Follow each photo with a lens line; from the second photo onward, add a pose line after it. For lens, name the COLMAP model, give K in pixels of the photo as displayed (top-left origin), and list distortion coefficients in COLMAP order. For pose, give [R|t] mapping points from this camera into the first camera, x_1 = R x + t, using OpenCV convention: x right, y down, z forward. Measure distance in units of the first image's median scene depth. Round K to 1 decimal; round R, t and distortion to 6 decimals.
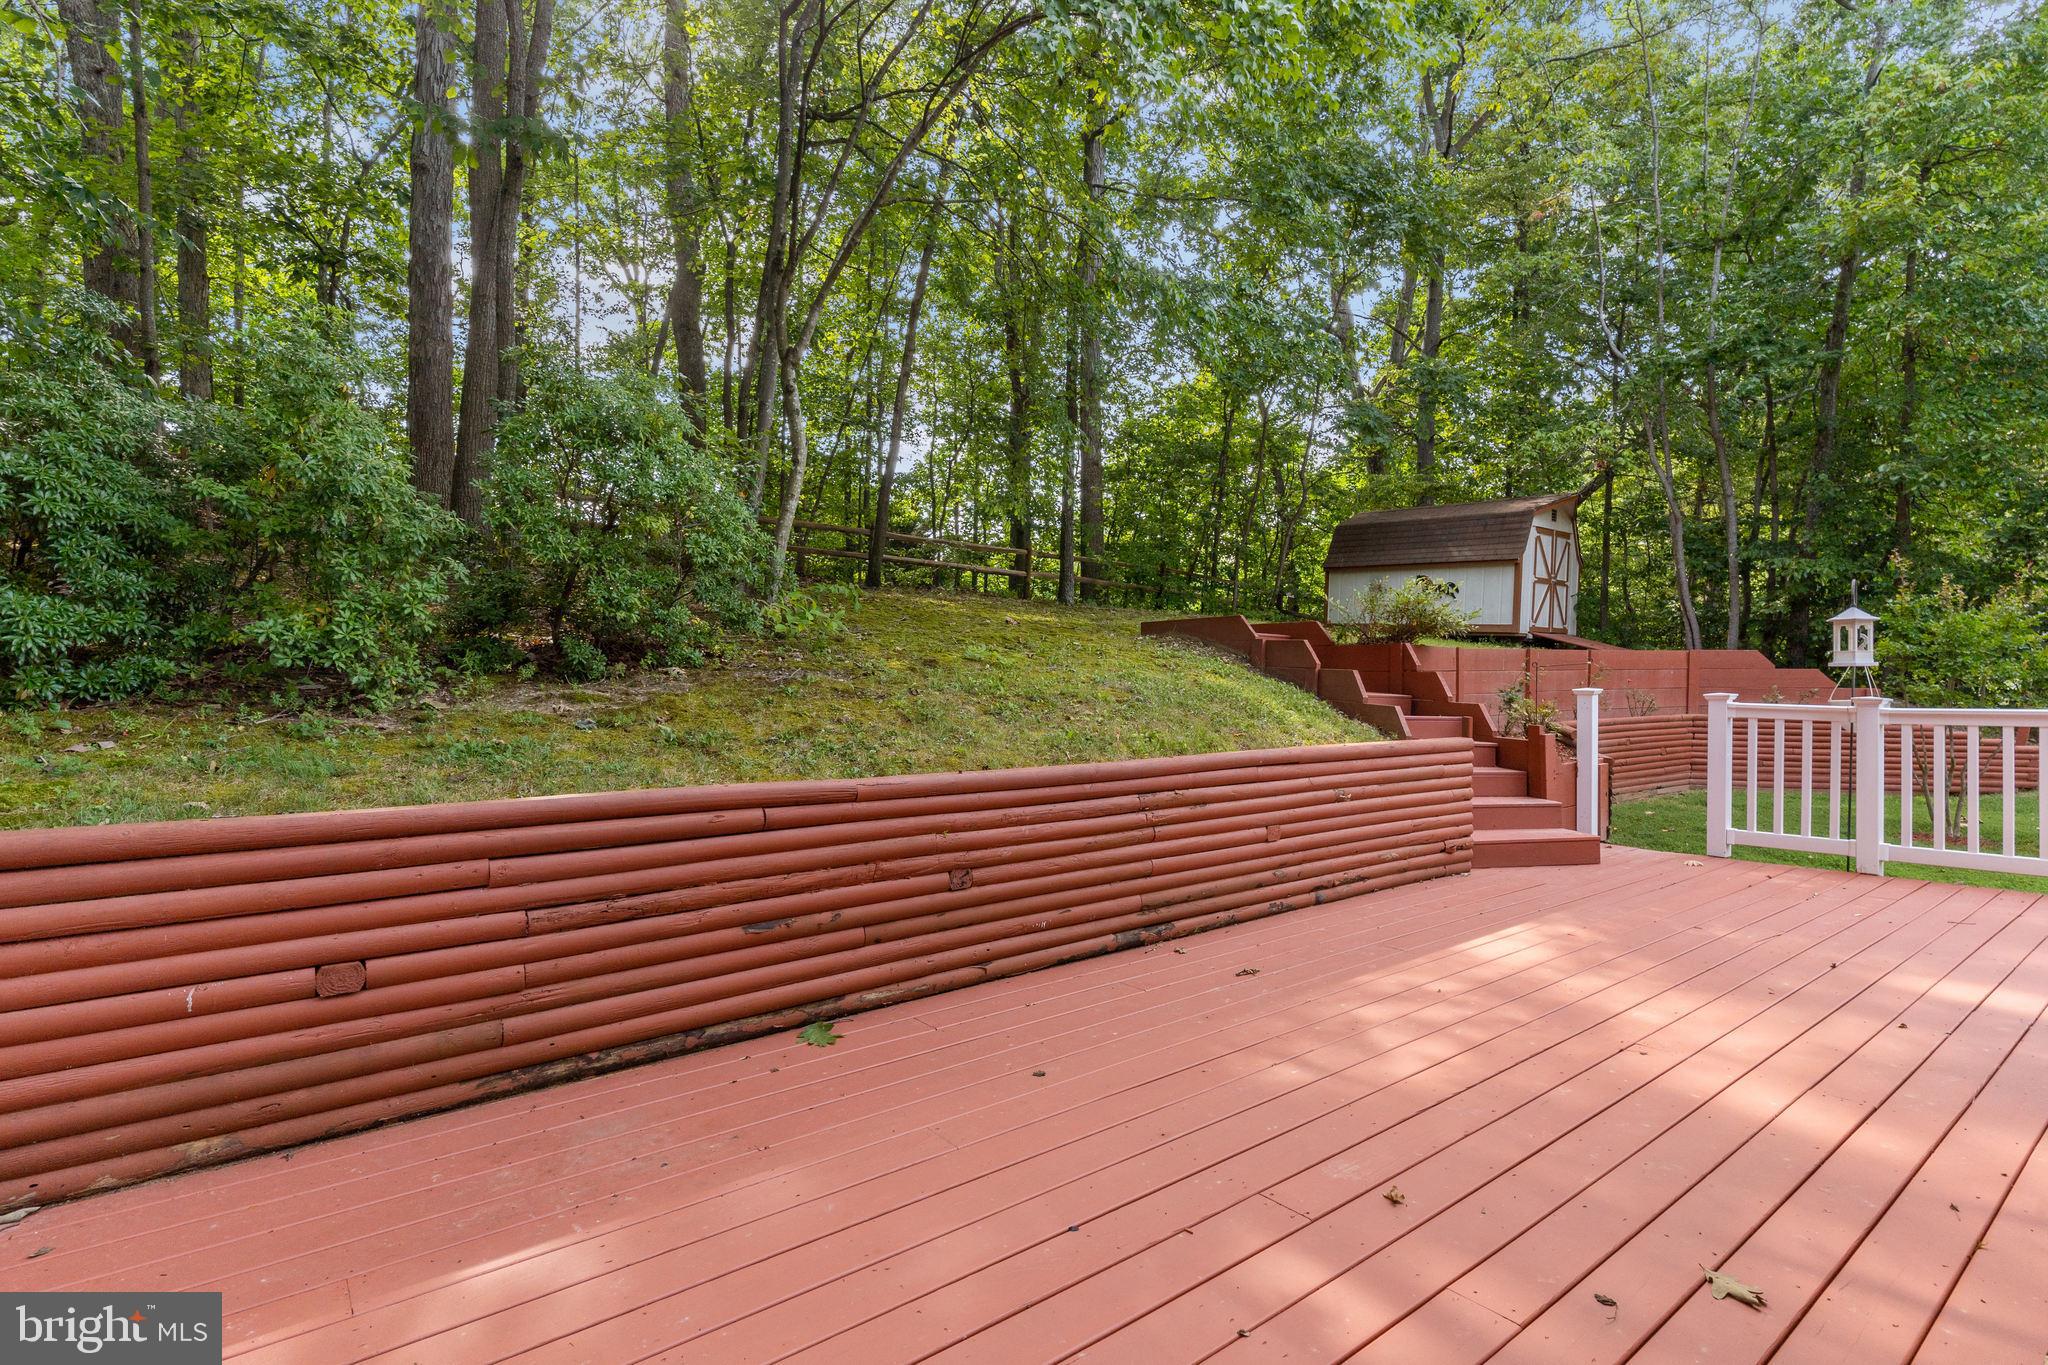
lens RADIAL K [[1008.0, 0, 1007.5], [0, 1008.0, 683.9], [0, 0, 1]] dist [0.000194, -0.000294]
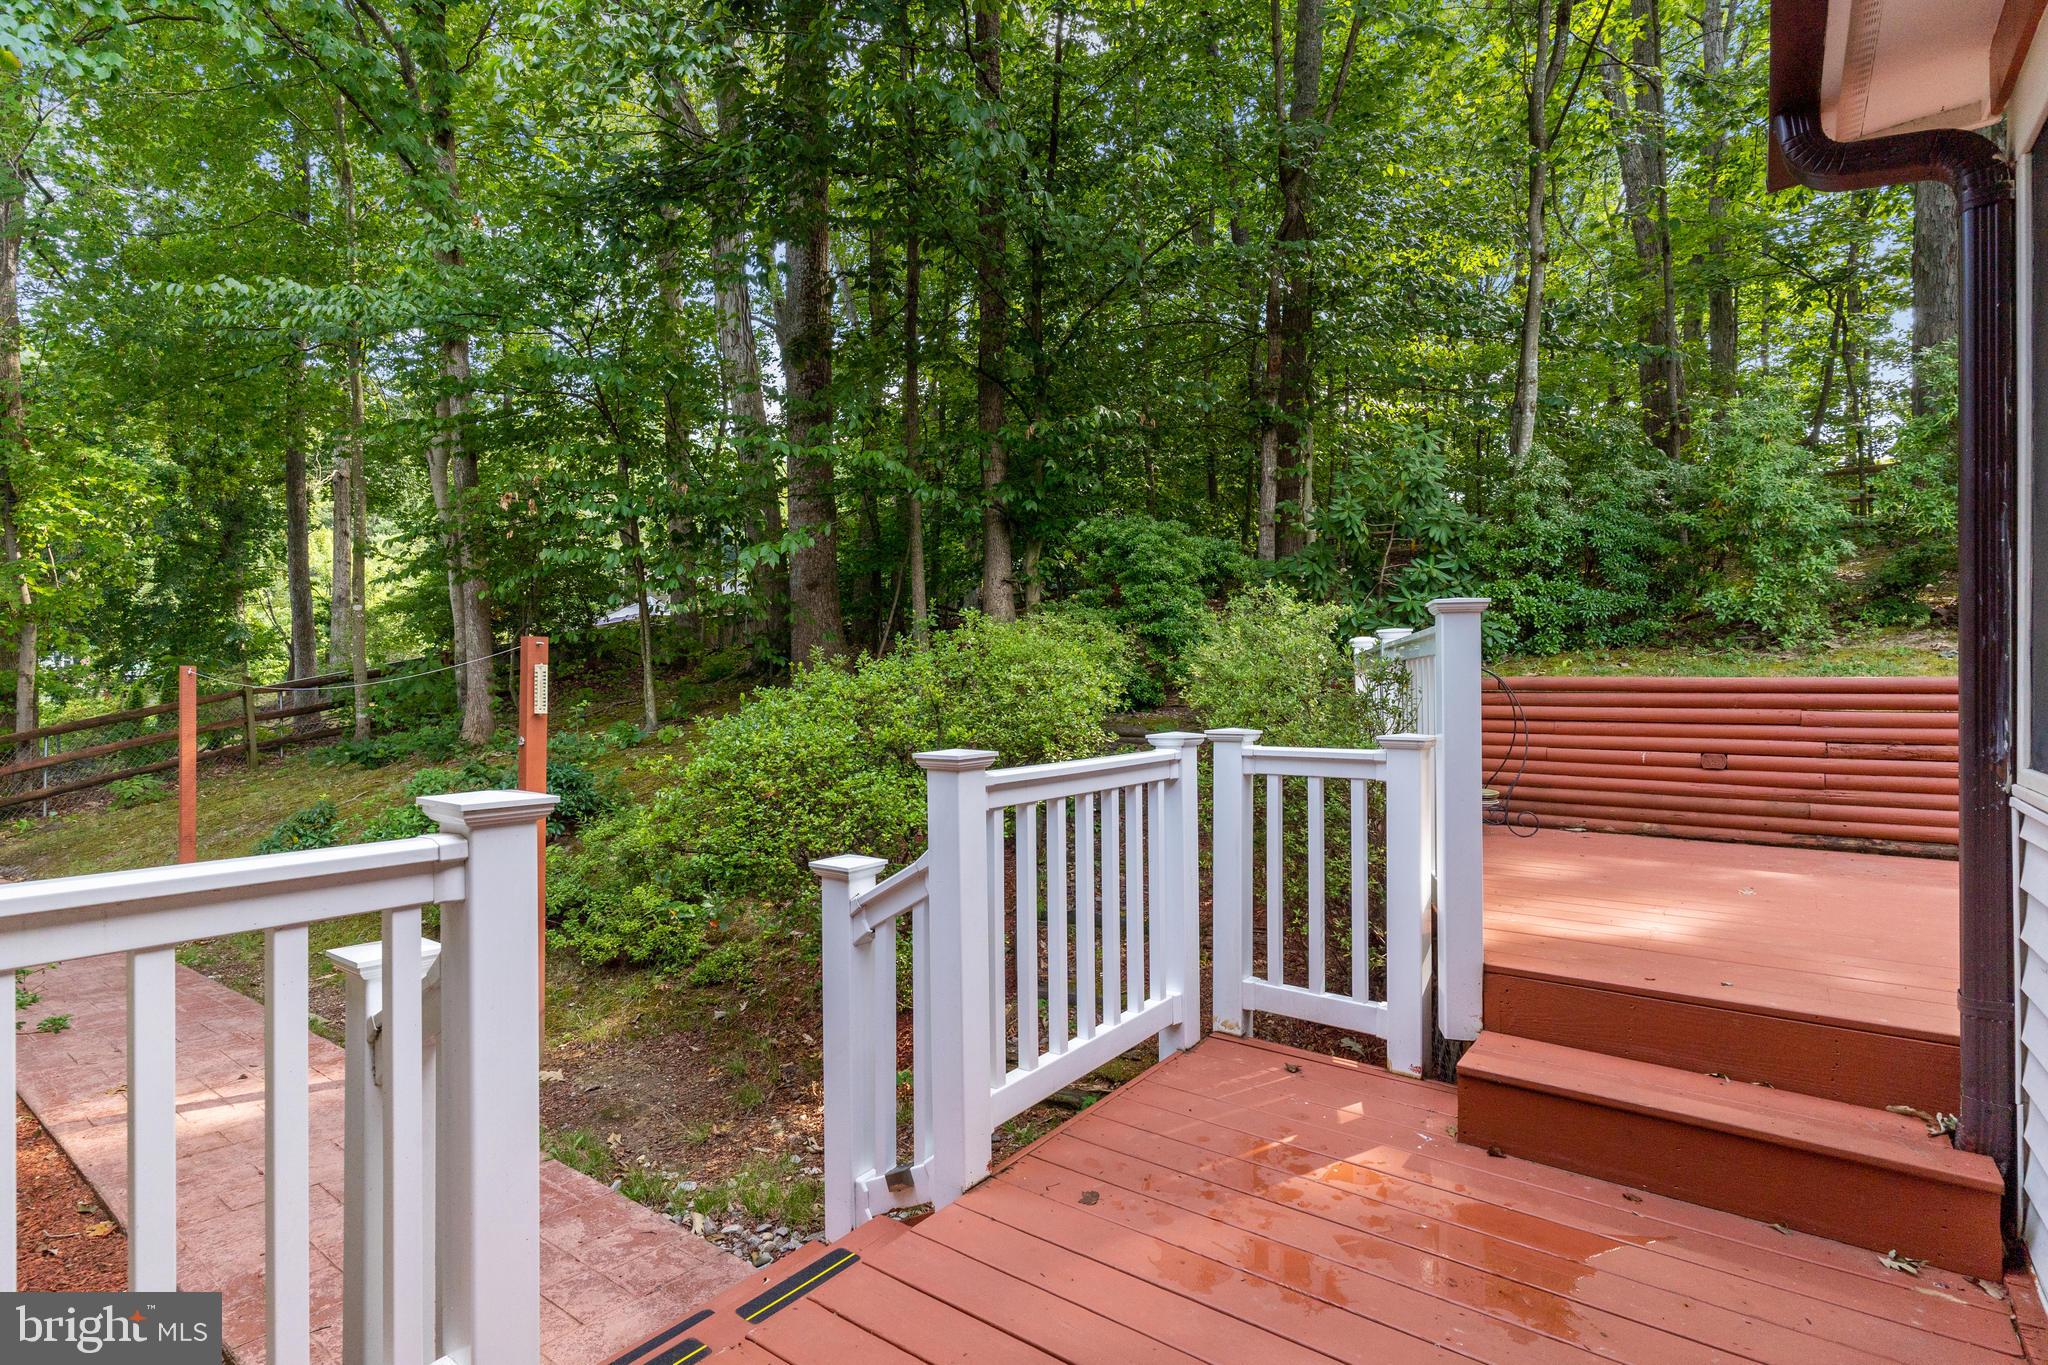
lens RADIAL K [[1008.0, 0, 1007.5], [0, 1008.0, 683.9], [0, 0, 1]] dist [0.000194, -0.000294]
pose [[0.258007, -0.001760, -0.966141, 0.543107], [-0.006905, 0.999969, -0.003666, 0.097029], [0.966118, 0.007617, 0.257987, -0.516677]]
